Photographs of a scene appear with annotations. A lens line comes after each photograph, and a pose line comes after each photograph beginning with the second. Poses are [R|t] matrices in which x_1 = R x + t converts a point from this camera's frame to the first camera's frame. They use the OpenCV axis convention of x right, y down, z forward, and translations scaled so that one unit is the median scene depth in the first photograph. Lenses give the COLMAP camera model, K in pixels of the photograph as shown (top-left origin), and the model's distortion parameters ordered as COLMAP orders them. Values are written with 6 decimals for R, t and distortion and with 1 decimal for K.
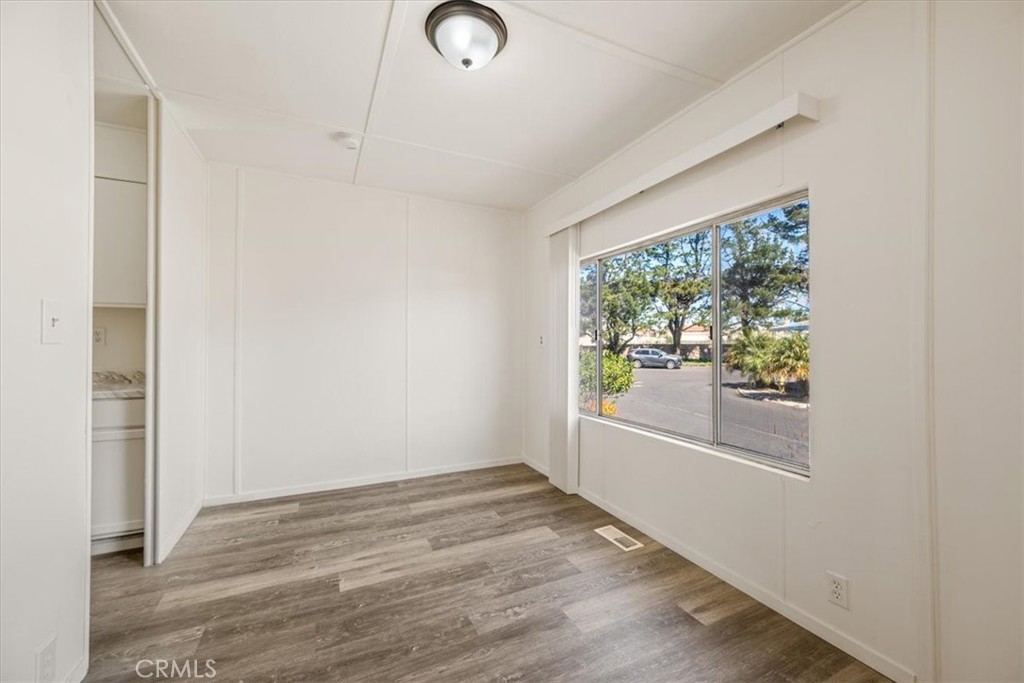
lens RADIAL K [[401.0, 0, 510.3], [0, 401.0, 338.8], [0, 0, 1]] dist [0.002718, -0.001462]
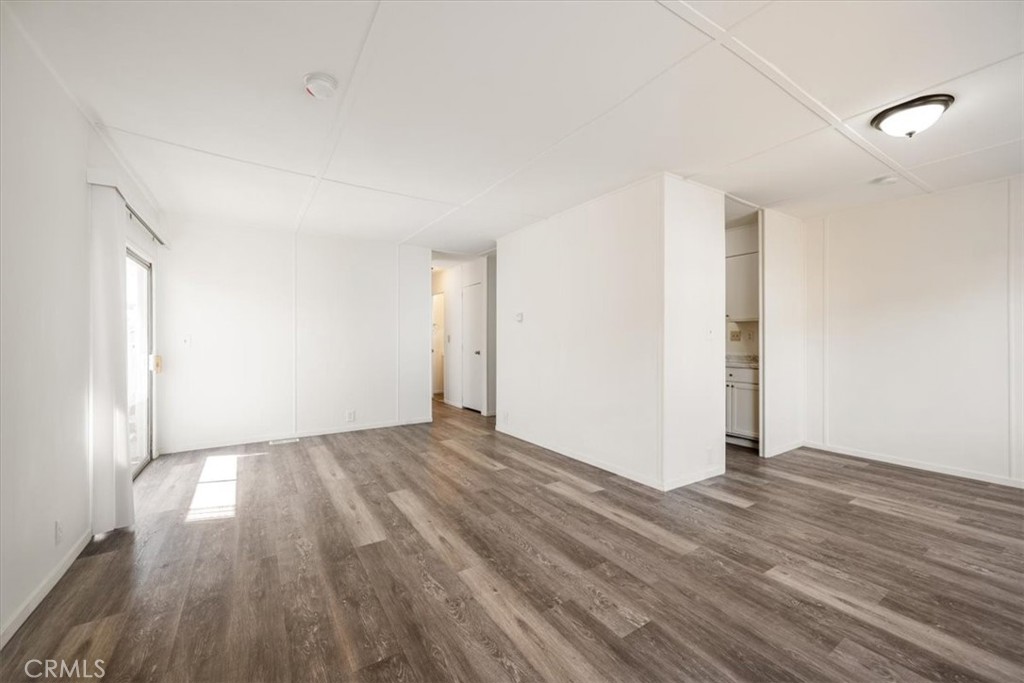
lens RADIAL K [[401.0, 0, 514.0], [0, 401.0, 340.3], [0, 0, 1]] dist [0.002718, -0.001462]
pose [[0.128714, -0.007542, -0.991653, 0.111421], [0.012536, 0.999904, -0.005978, 0.000896], [0.991603, -0.011662, 0.128796, -0.053780]]
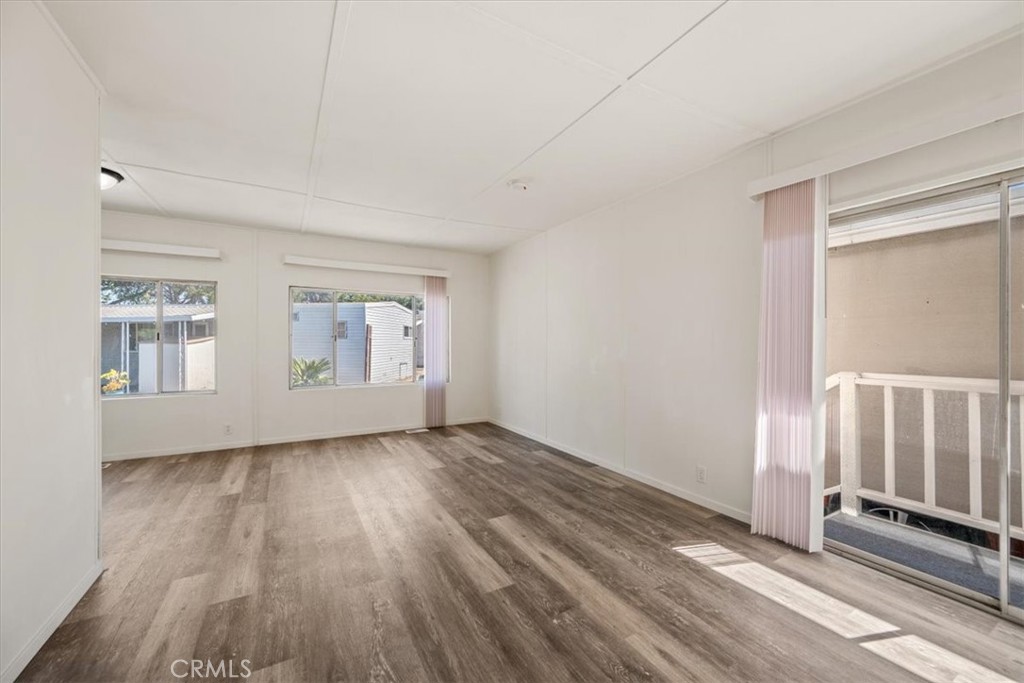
lens RADIAL K [[401.0, 0, 516.0], [0, 401.0, 343.2], [0, 0, 1]] dist [0.002718, -0.001462]
pose [[-0.076169, -0.008835, 0.997056, -0.216121], [-0.013137, 0.999883, 0.007856, -0.002701], [-0.997008, -0.012500, -0.076276, -0.080818]]
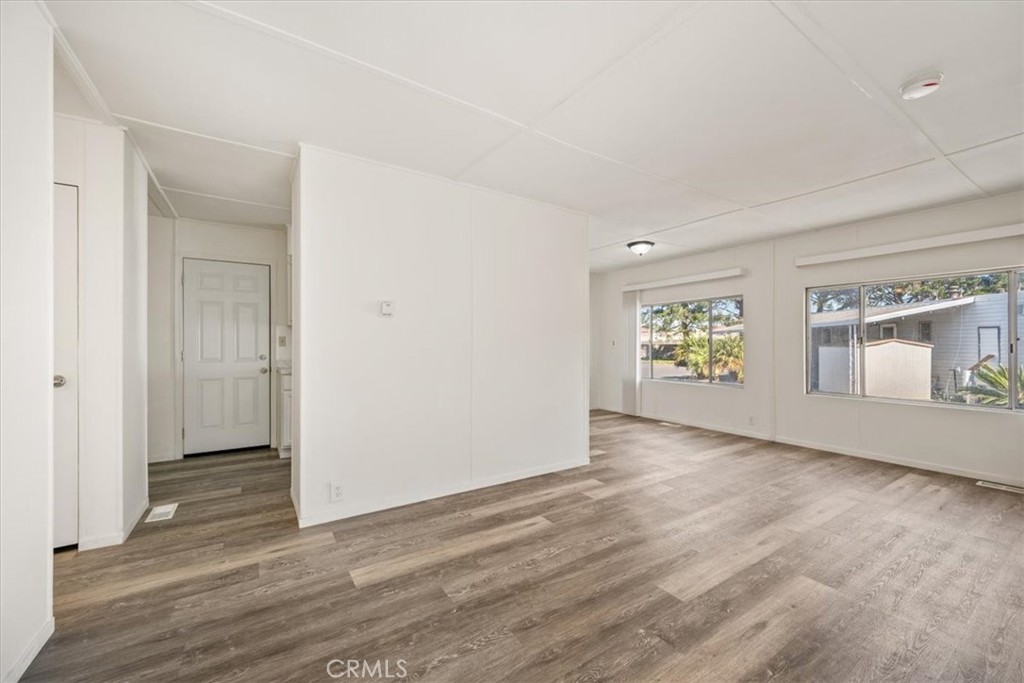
lens RADIAL K [[401.0, 0, 510.4], [0, 401.0, 343.3], [0, 0, 1]] dist [0.002718, -0.001462]
pose [[0.991543, -0.006538, 0.129614, -0.156876], [0.005572, 0.999954, 0.007811, -0.003765], [-0.129659, -0.007023, 0.991534, -0.200924]]
